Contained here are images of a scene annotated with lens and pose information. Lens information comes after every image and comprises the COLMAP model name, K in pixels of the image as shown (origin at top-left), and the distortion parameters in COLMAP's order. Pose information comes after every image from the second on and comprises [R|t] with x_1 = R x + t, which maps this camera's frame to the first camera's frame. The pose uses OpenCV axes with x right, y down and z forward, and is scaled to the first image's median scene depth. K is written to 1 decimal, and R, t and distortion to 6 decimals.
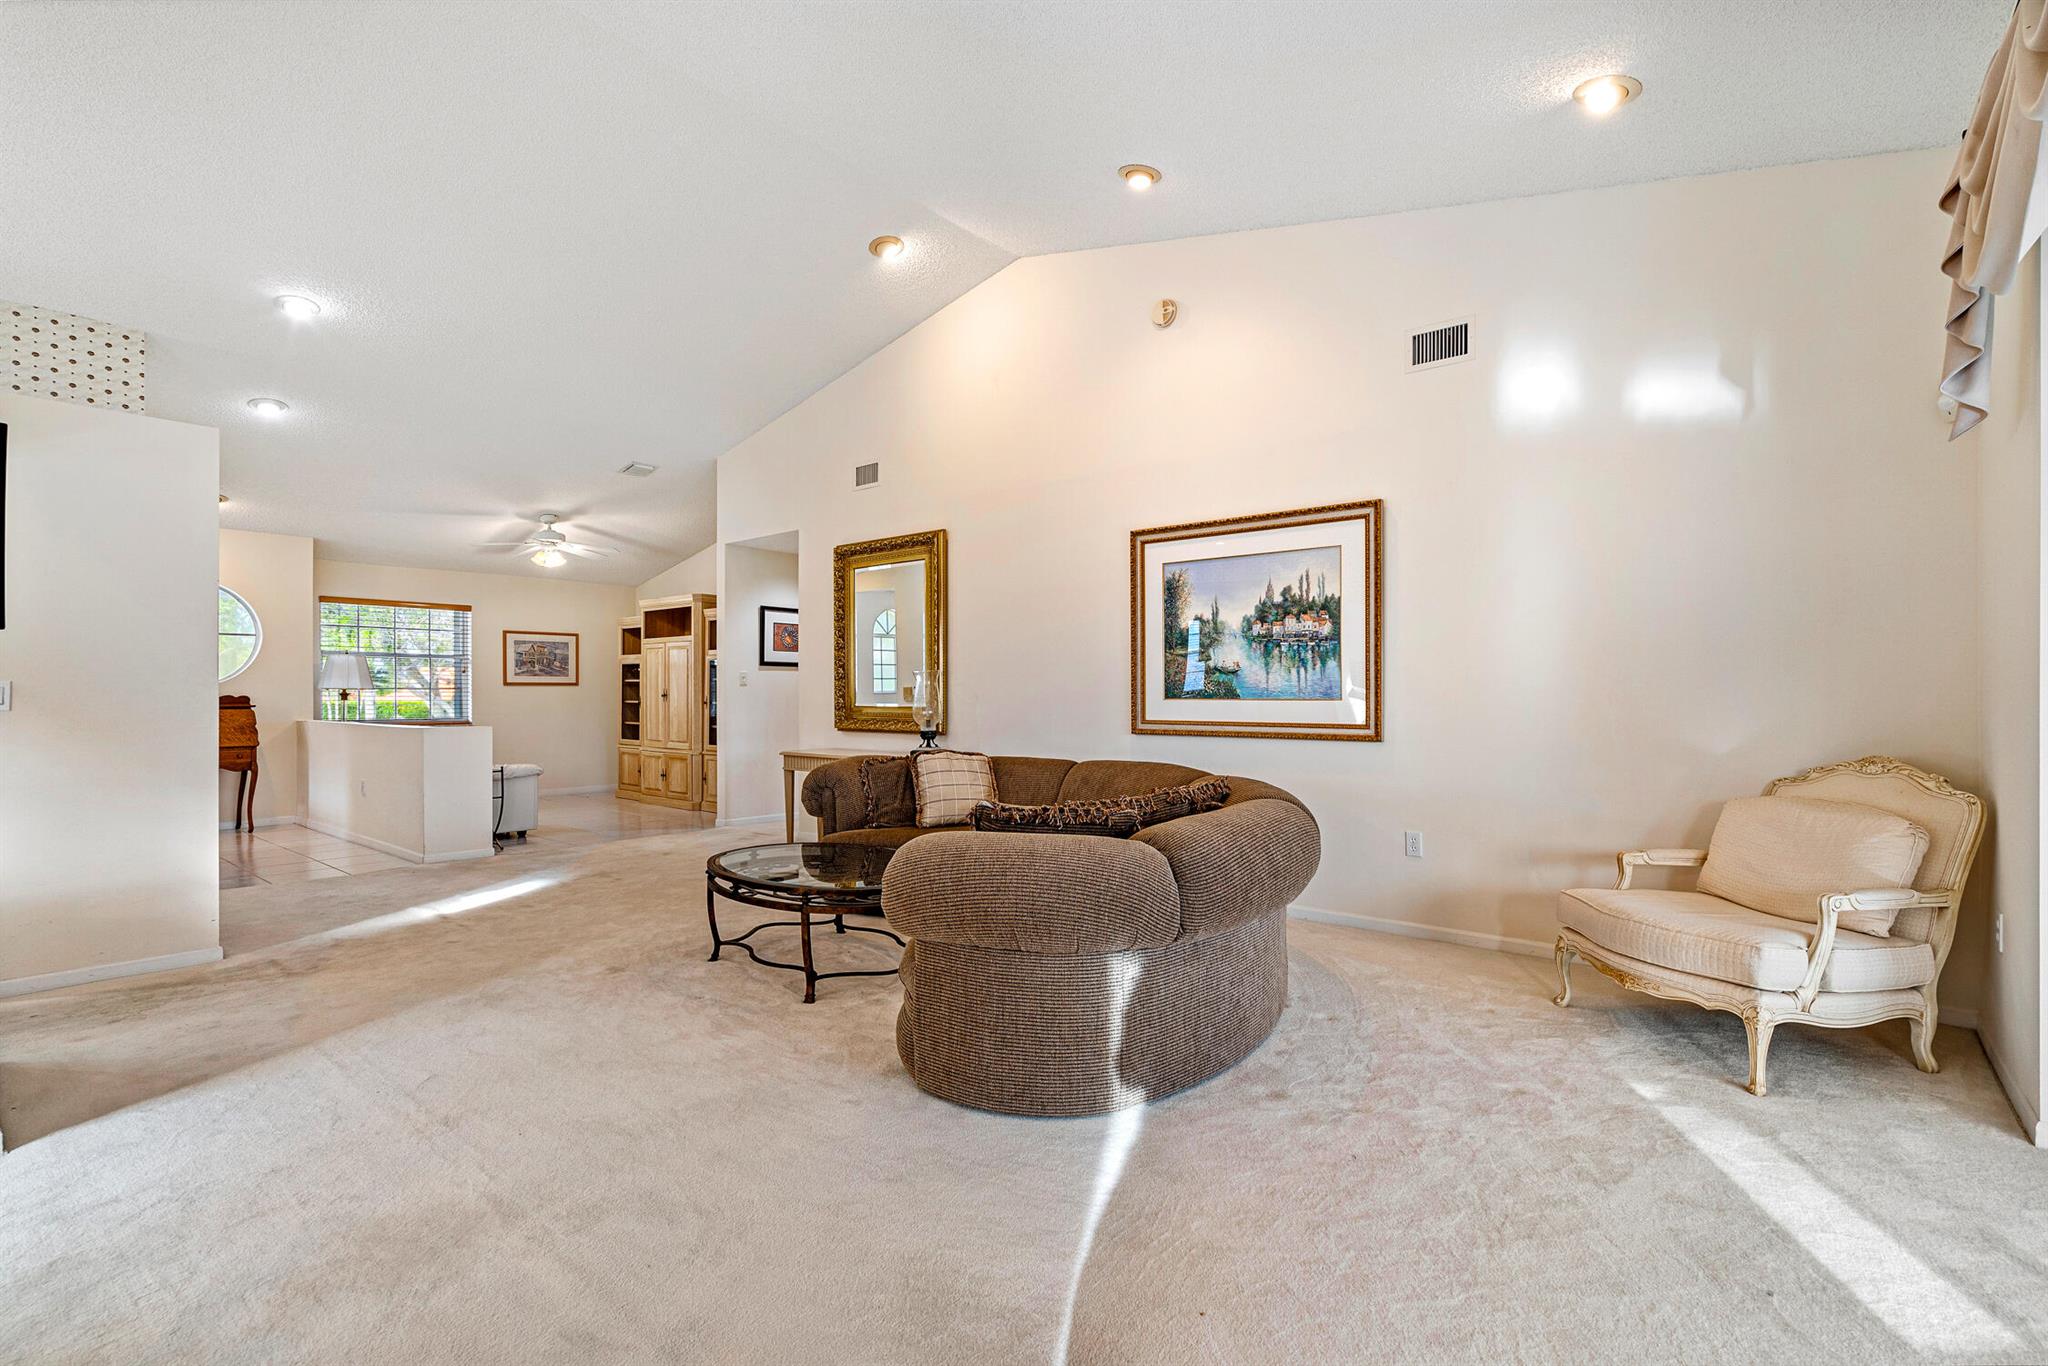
lens RADIAL K [[931.7, 0, 1023.4], [0, 931.7, 692.9], [0, 0, 1]] dist [-0.012001, 0.000677]
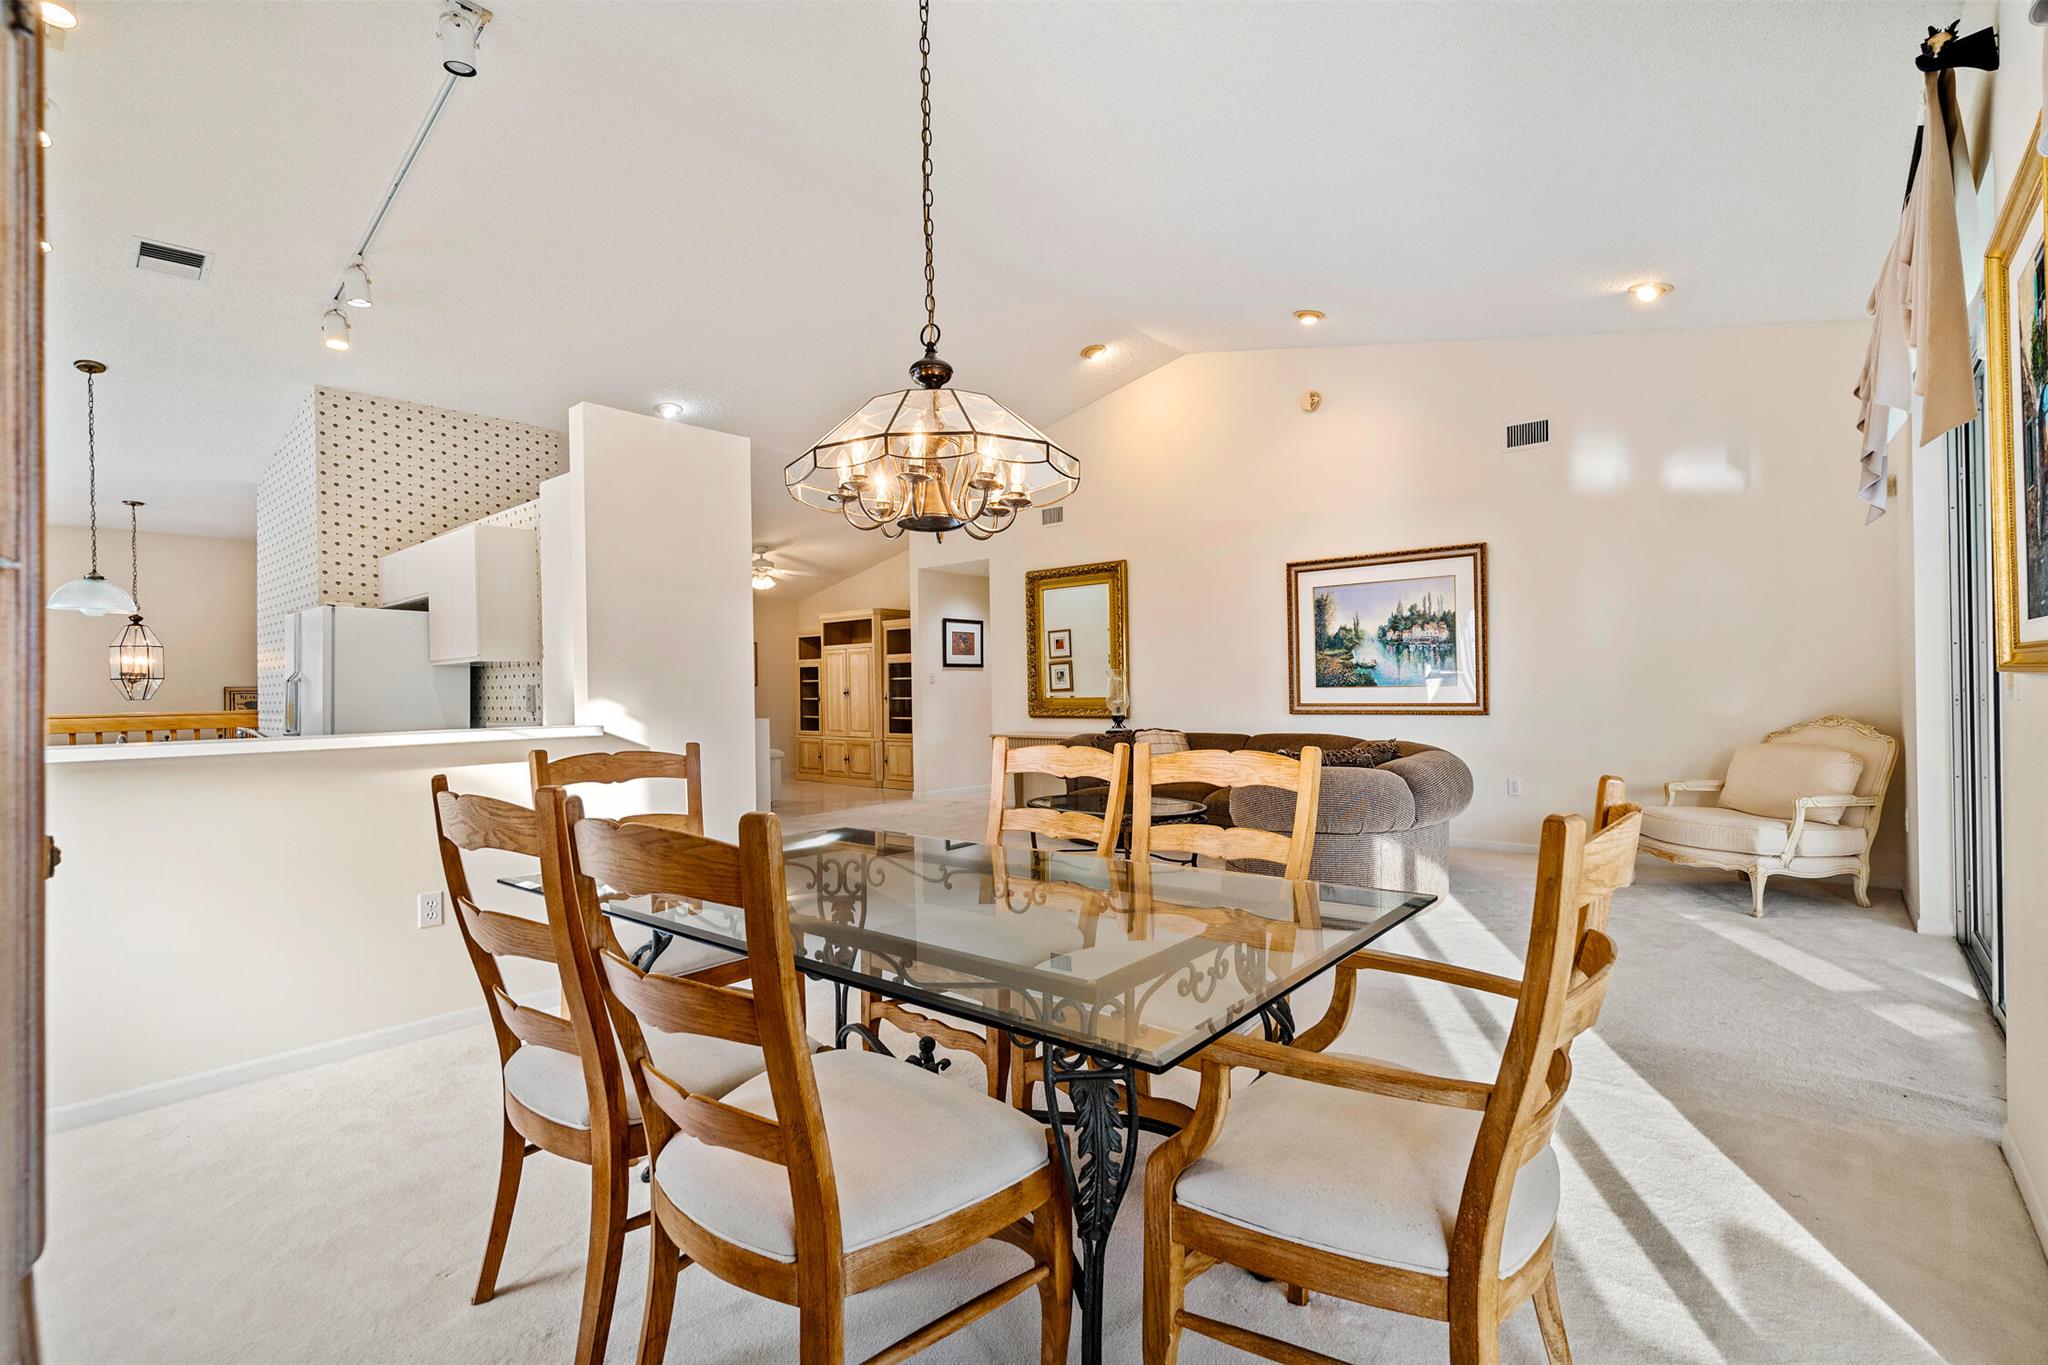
lens RADIAL K [[931.7, 0, 1014.8], [0, 931.7, 685.1], [0, 0, 1]] dist [-0.012001, 0.000677]
pose [[0.999681, -0.017607, -0.018131, -0.255469], [0.017572, 0.999843, -0.002072, -0.002018], [0.018164, 0.001753, 0.999833, -0.348502]]
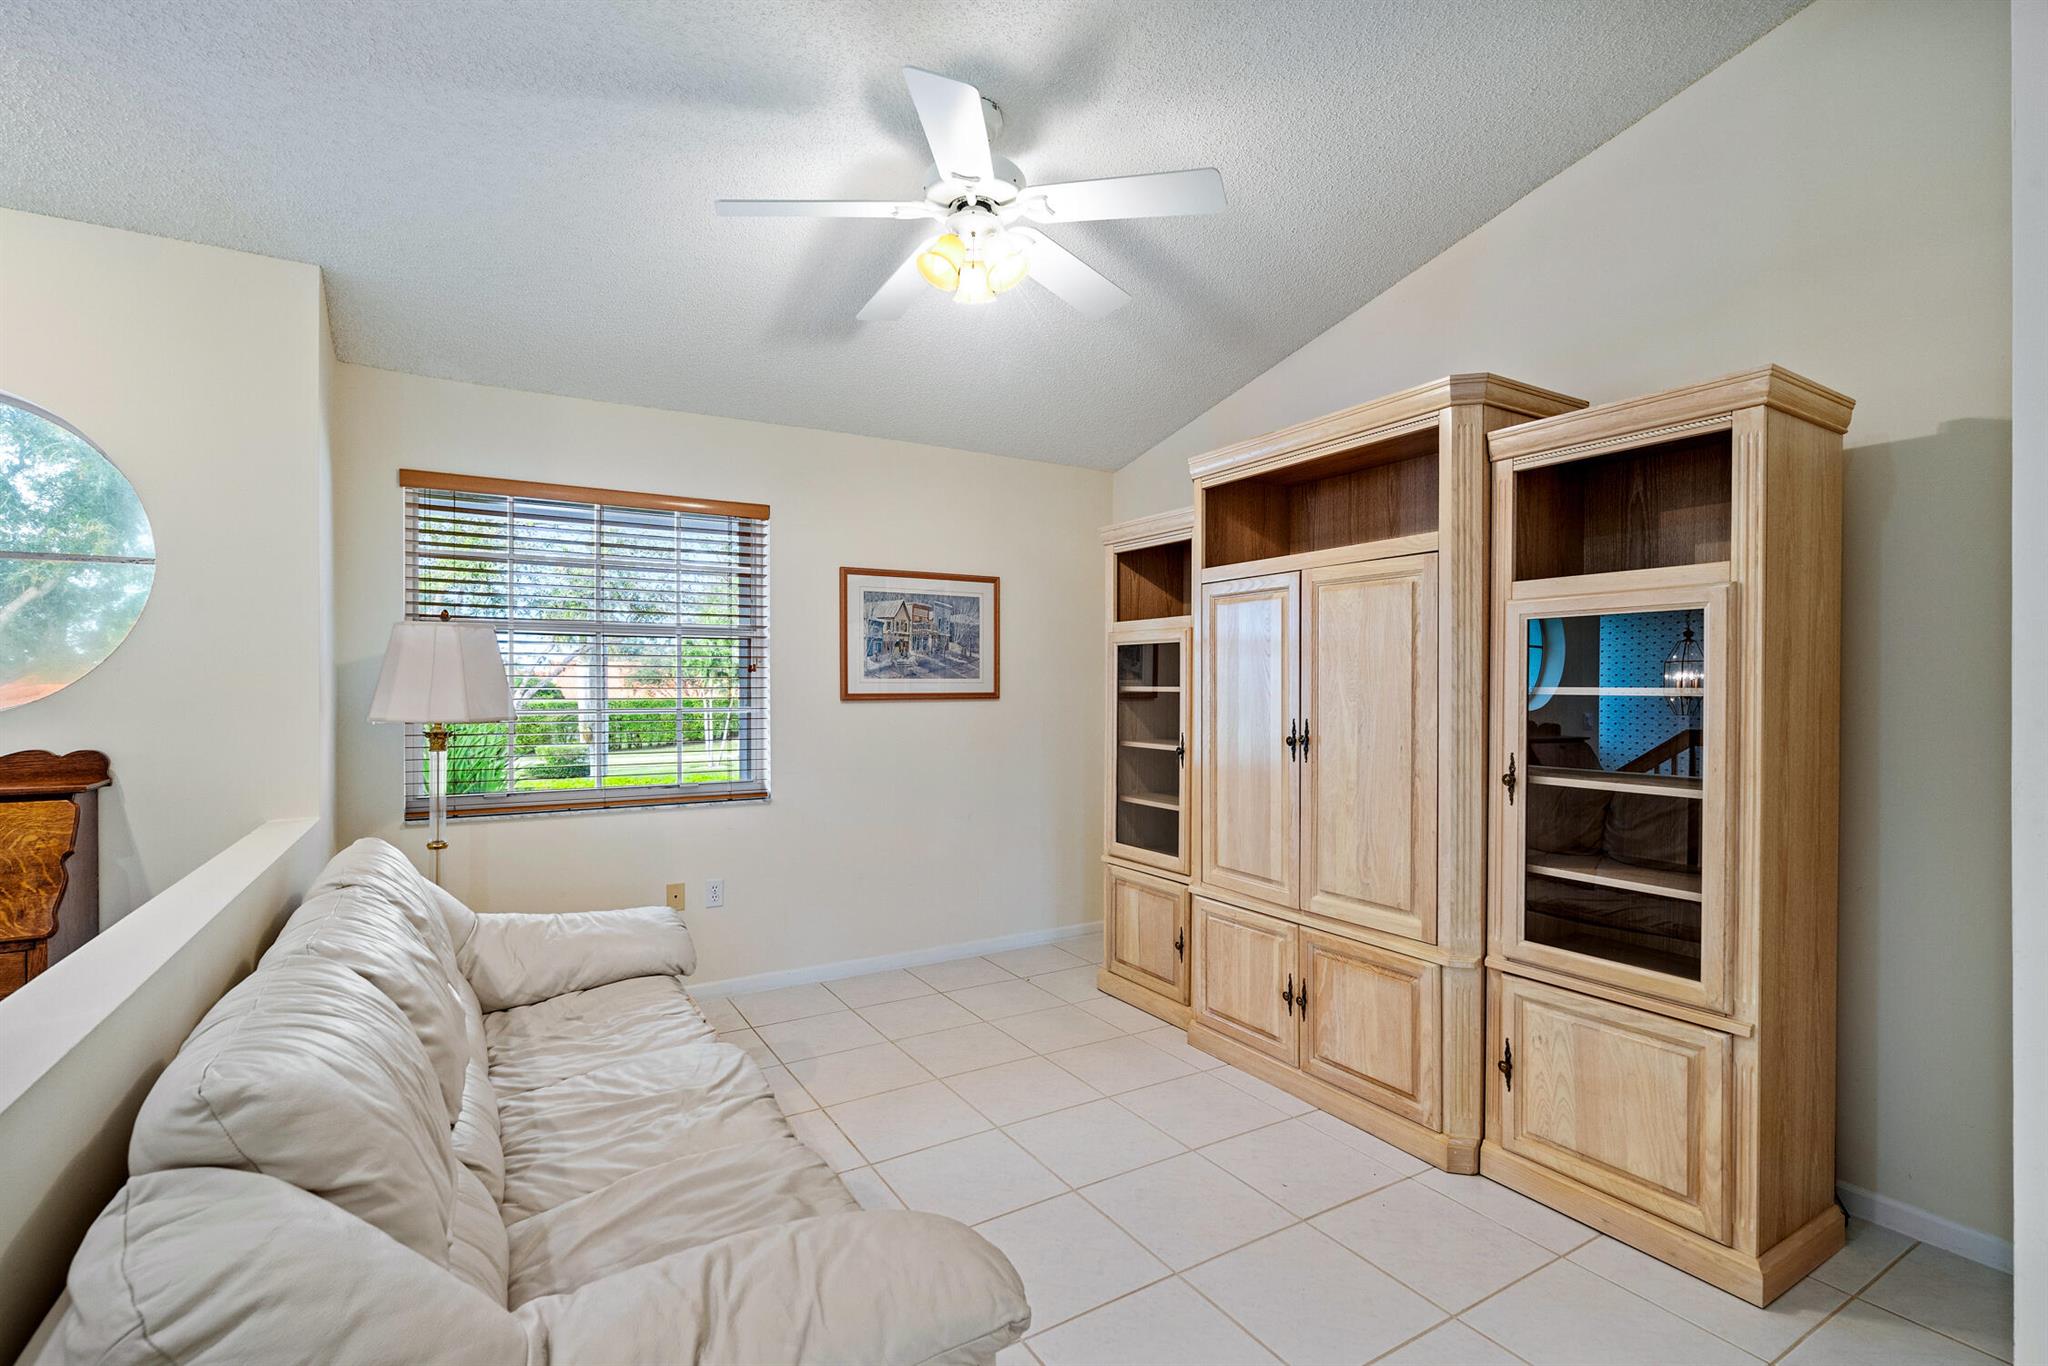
lens RADIAL K [[931.7, 0, 1017.5], [0, 931.7, 681.4], [0, 0, 1]] dist [-0.012001, 0.000677]
pose [[0.942767, -0.002465, -0.333442, -0.646833], [0.001321, 0.999992, -0.003656, -0.027808], [0.333449, 0.003006, 0.942763, 1.181506]]
